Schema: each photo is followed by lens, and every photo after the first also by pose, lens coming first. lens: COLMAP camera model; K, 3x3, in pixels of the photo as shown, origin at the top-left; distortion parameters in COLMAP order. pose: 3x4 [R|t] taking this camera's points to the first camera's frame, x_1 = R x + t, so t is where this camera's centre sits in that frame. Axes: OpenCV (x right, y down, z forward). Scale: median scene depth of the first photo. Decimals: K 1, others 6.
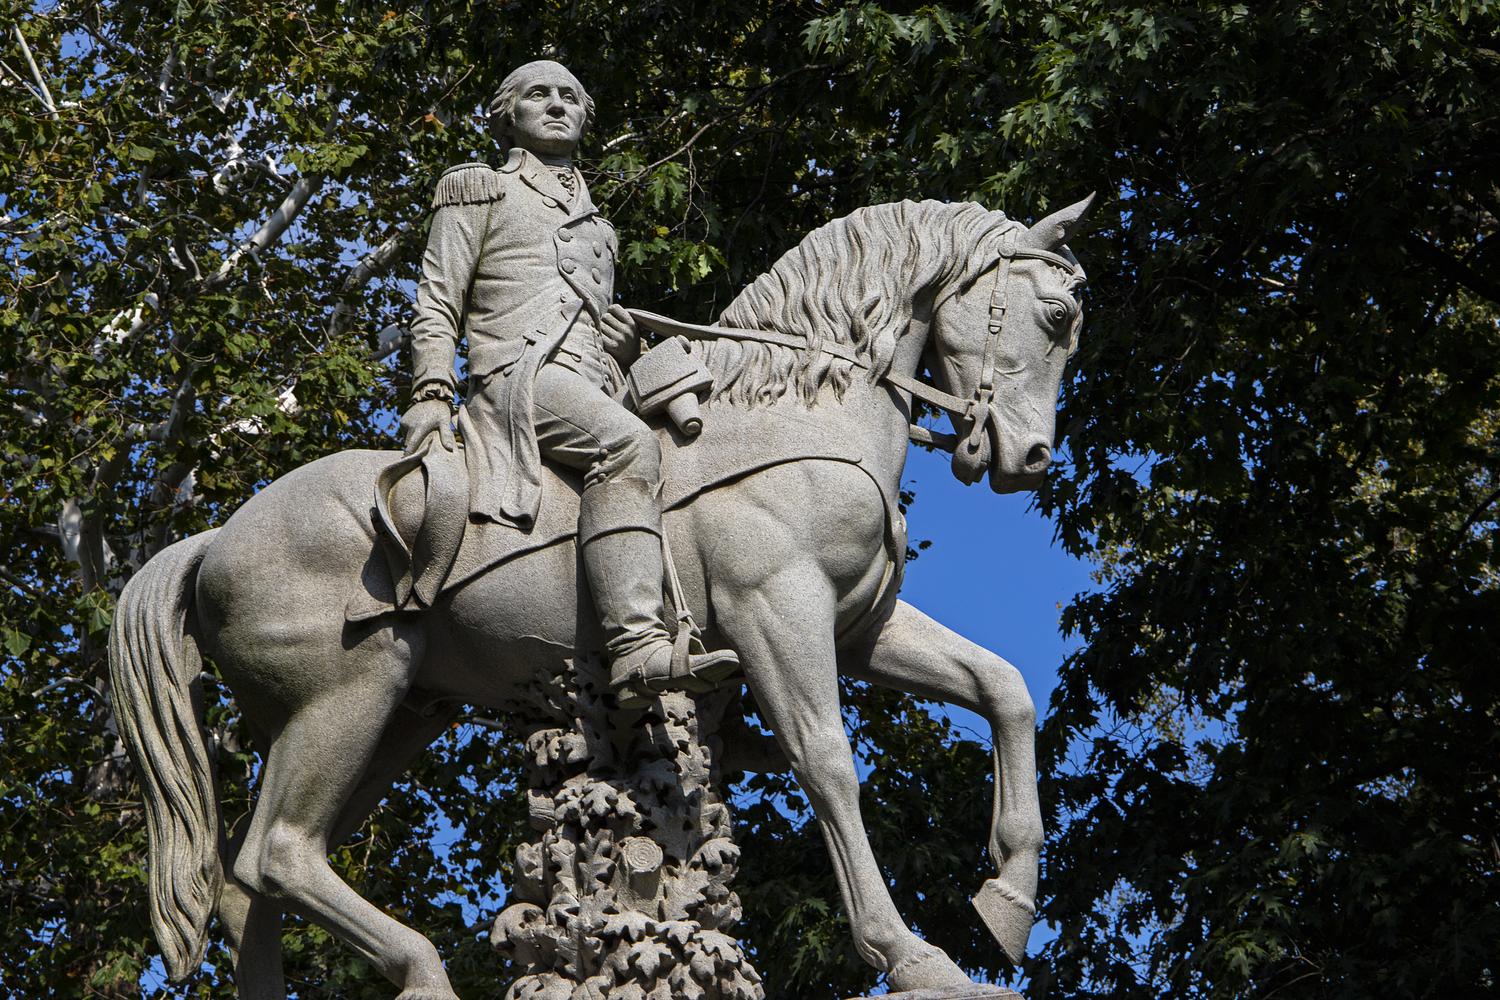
lens RADIAL K [[3098.3, 0, 750.0], [0, 3098.3, 500.0], [0, 0, 1]] dist [0.282864, -0.114340]
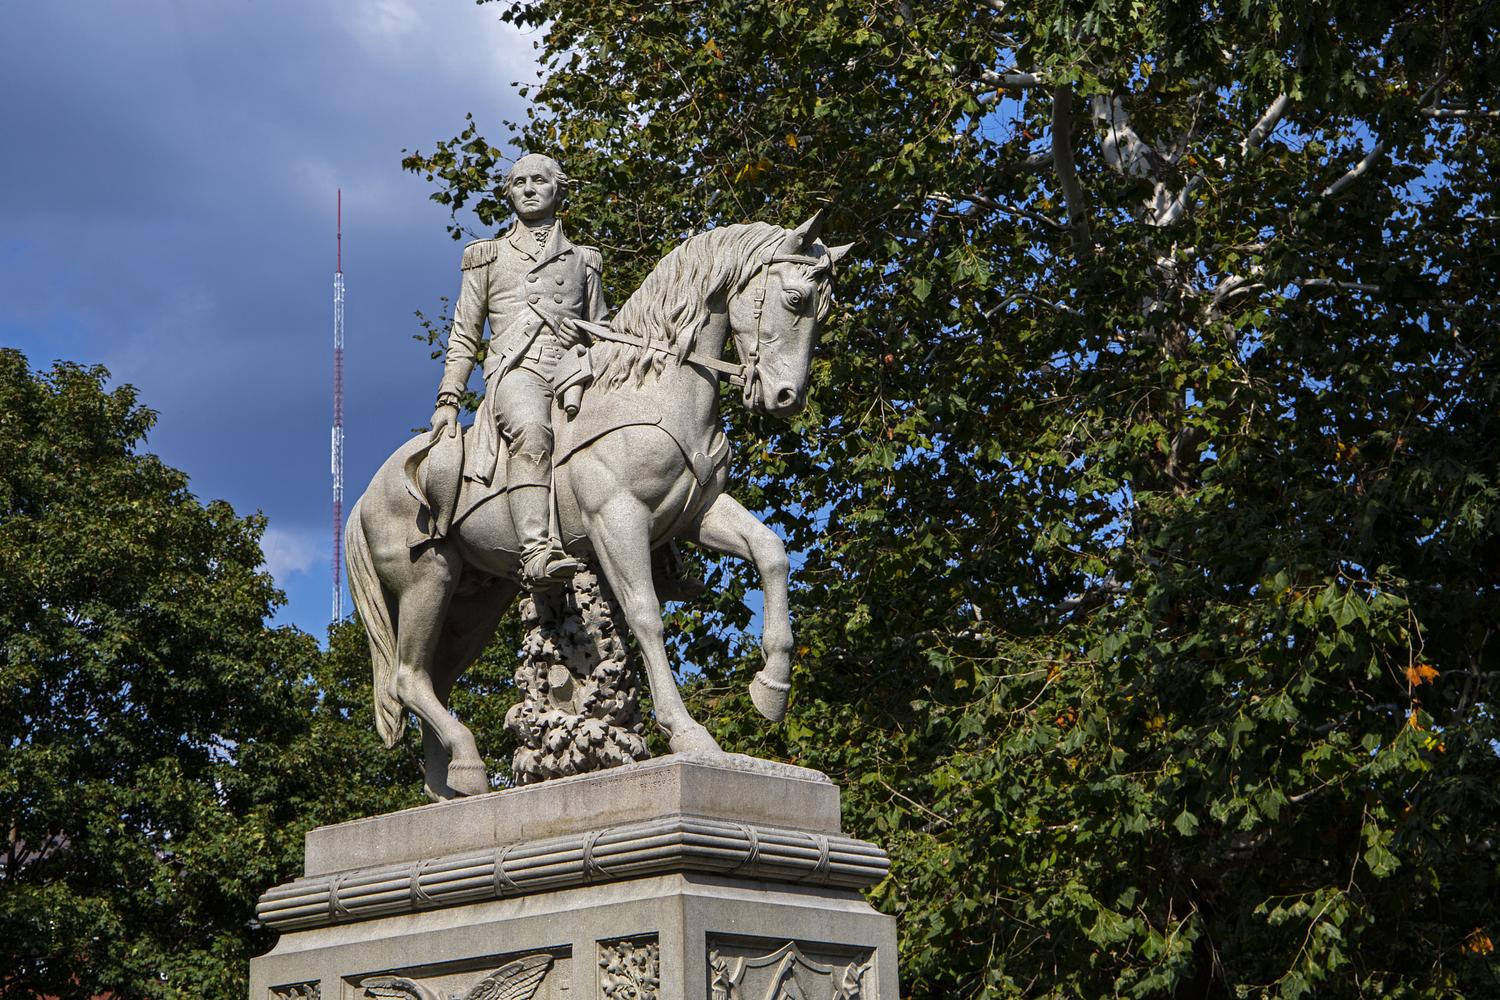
lens RADIAL K [[3098.3, 0, 750.0], [0, 3098.3, 500.0], [0, 0, 1]] dist [0.282864, -0.114340]
pose [[0.884487, -0.091787, -0.457447, 0.796627], [0.174773, 0.974250, 0.142445, -0.191129], [0.432593, -0.205940, 0.877754, -0.392926]]
